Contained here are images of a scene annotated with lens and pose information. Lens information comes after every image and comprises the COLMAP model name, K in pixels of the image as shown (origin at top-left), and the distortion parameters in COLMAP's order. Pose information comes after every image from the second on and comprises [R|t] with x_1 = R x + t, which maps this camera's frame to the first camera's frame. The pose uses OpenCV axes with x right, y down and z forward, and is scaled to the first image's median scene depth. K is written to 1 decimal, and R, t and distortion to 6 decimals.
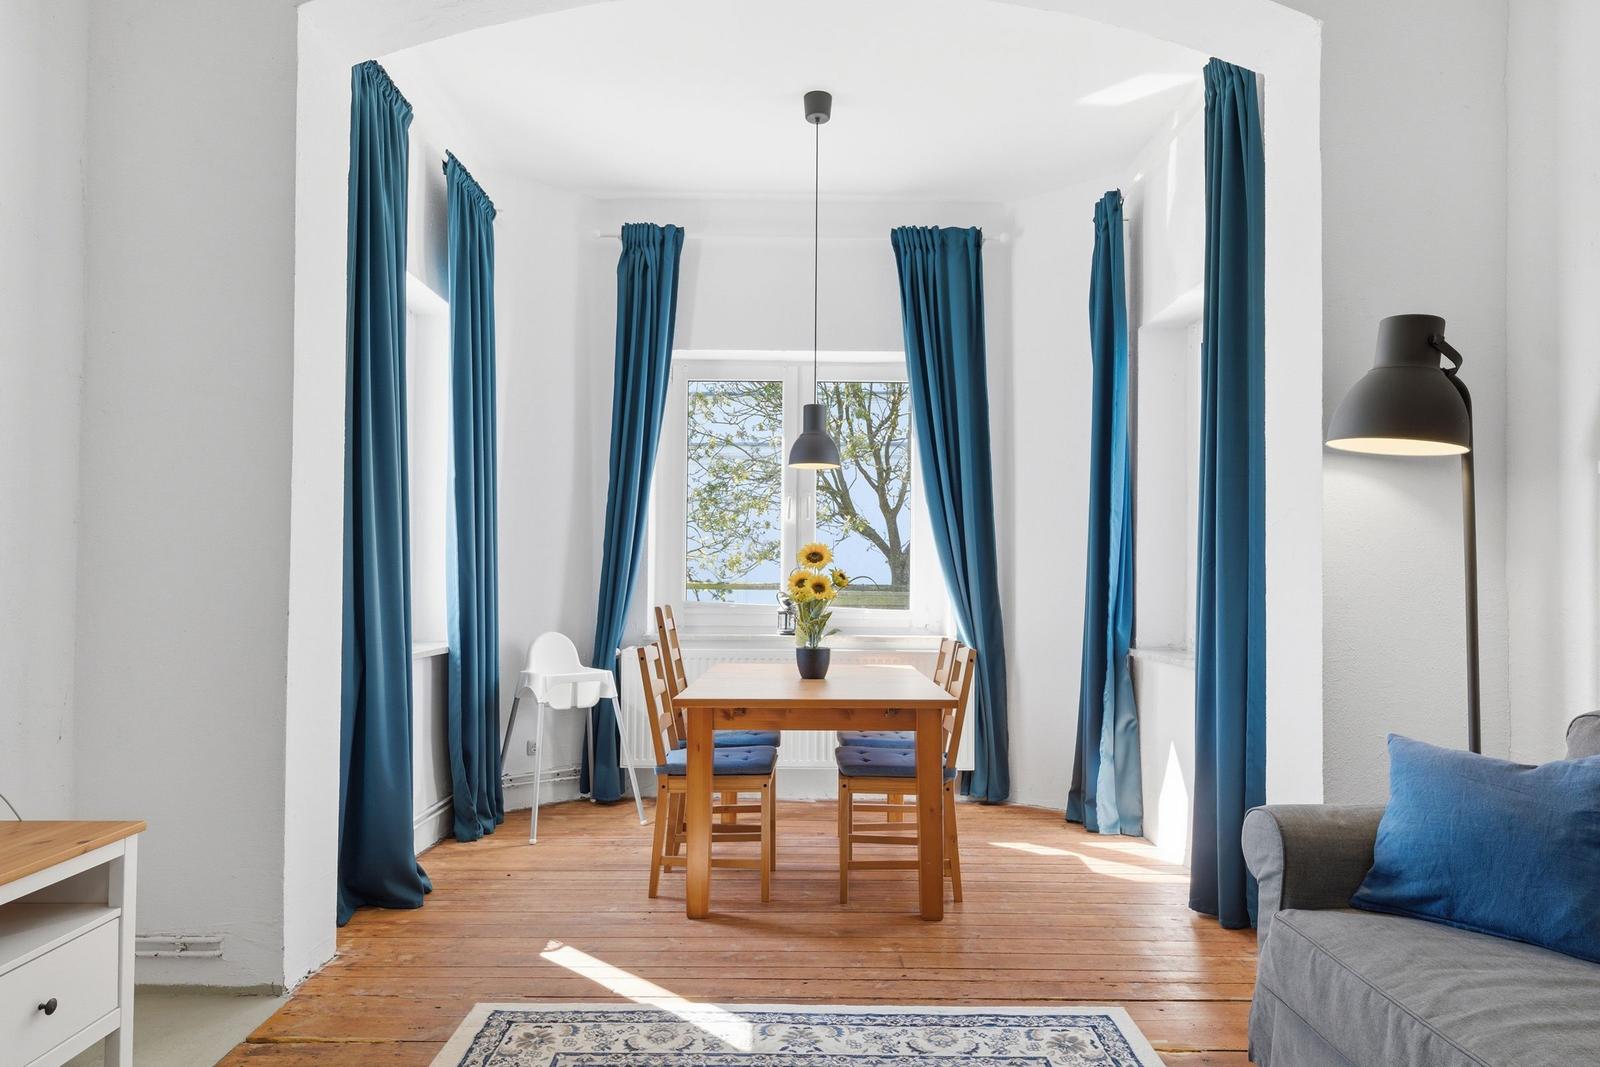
lens RADIAL K [[941.8, 0, 803.7], [0, 941.8, 568.6], [0, 0, 1]] dist [0.003075, 0.000455]
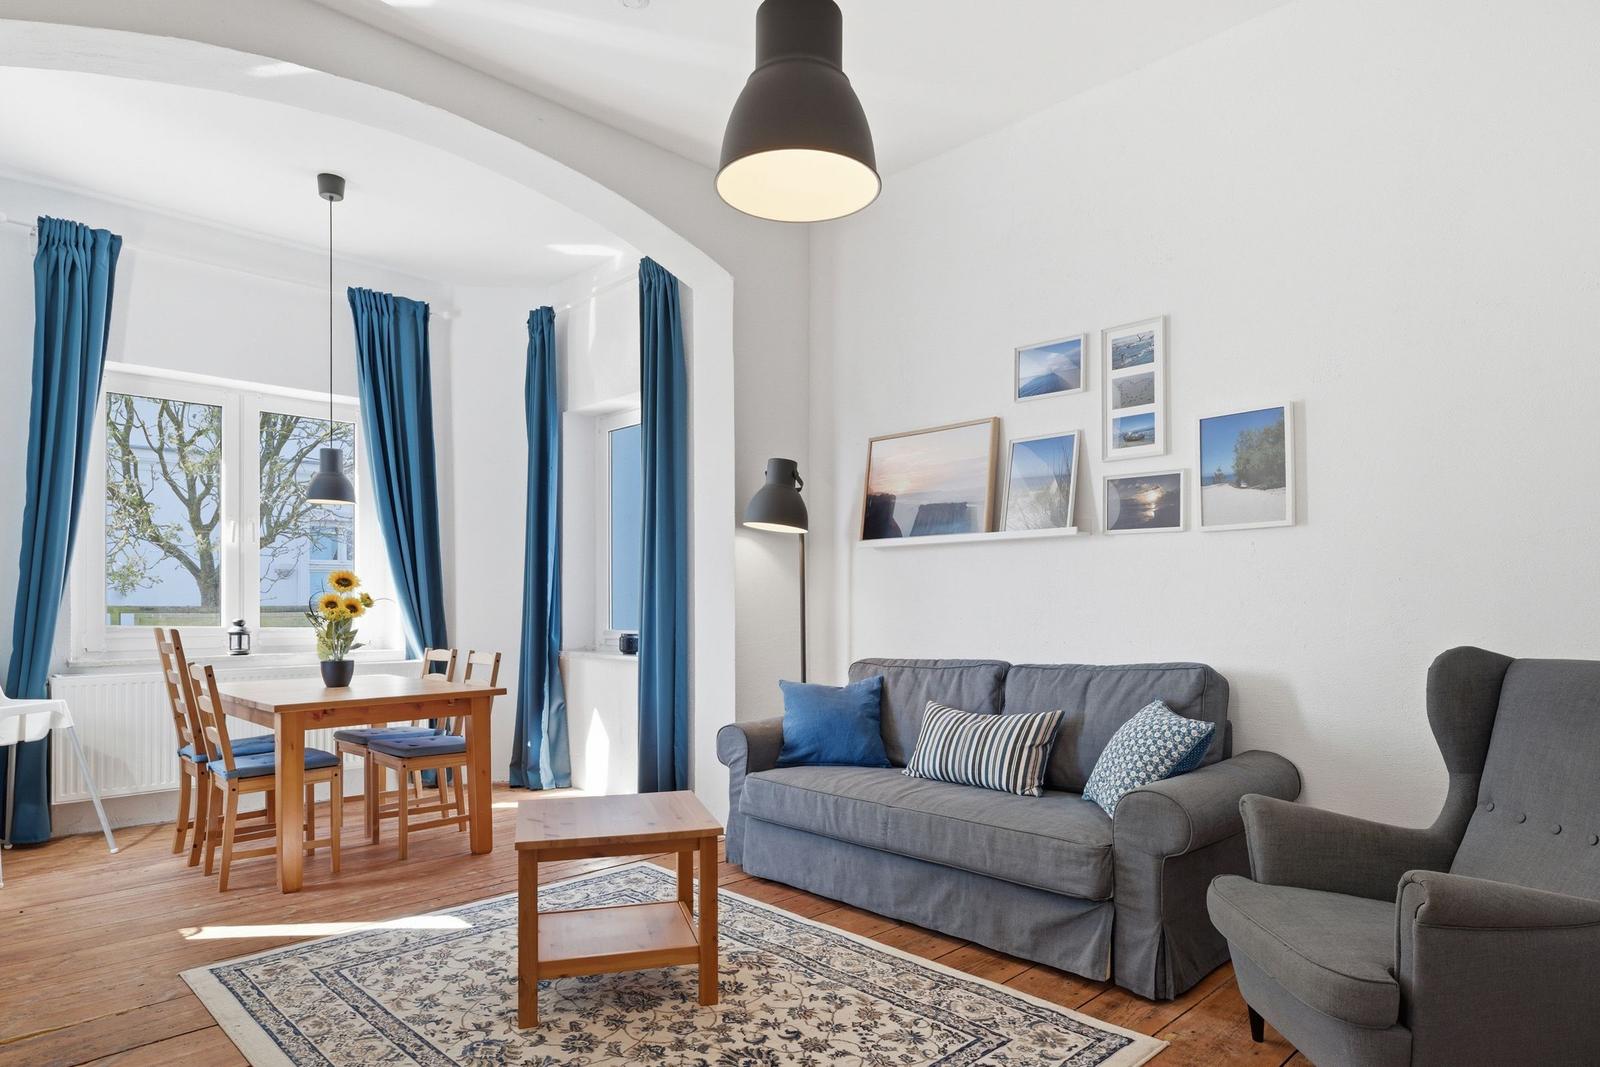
lens RADIAL K [[935.5, 0, 800.1], [0, 935.5, 599.3], [0, 0, 1]] dist [0.000292, -0.000093]
pose [[0.714167, -0.005403, 0.699954, -0.342860], [-0.002726, 0.999941, 0.010500, -0.003909], [-0.699970, -0.009407, 0.714110, -0.191883]]
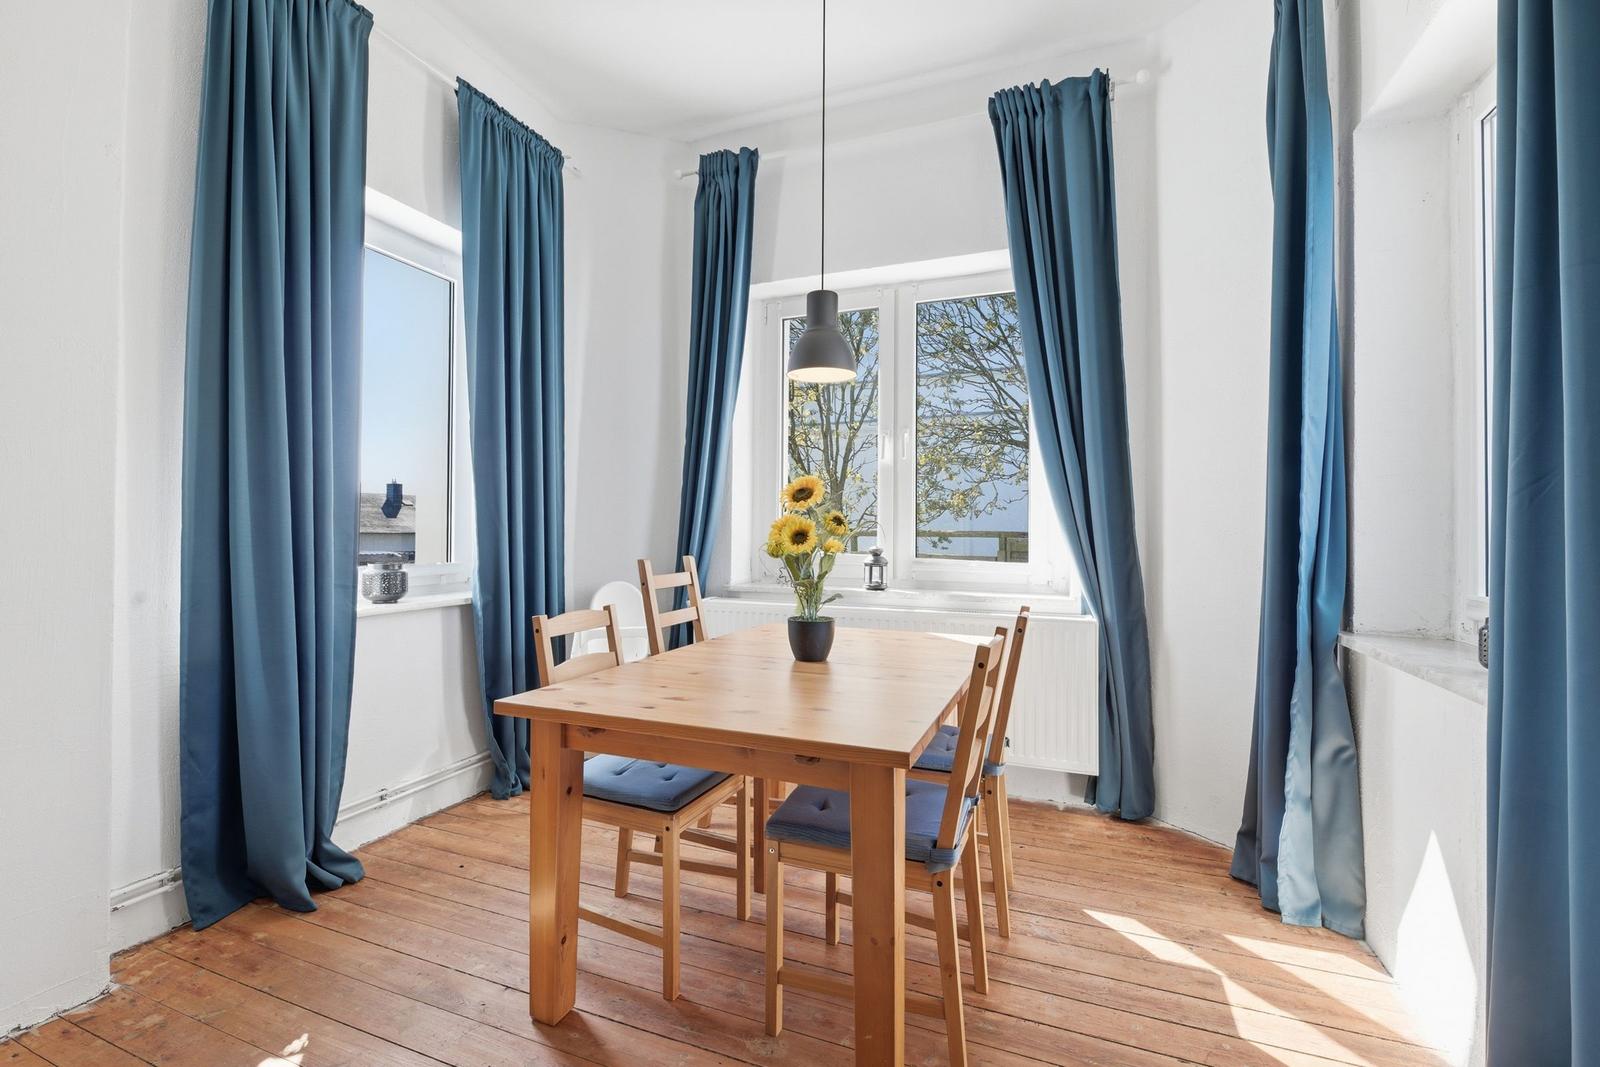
lens RADIAL K [[673.1, 0, 802.0], [0, 673.1, 523.7], [0, 0, 1]] dist [-0.007653, -0.000339]
pose [[0.931501, -0.005666, -0.363694, 0.172365], [0.007347, 0.999968, 0.003238, 0.007197], [0.363664, -0.005688, 0.931513, 0.448548]]
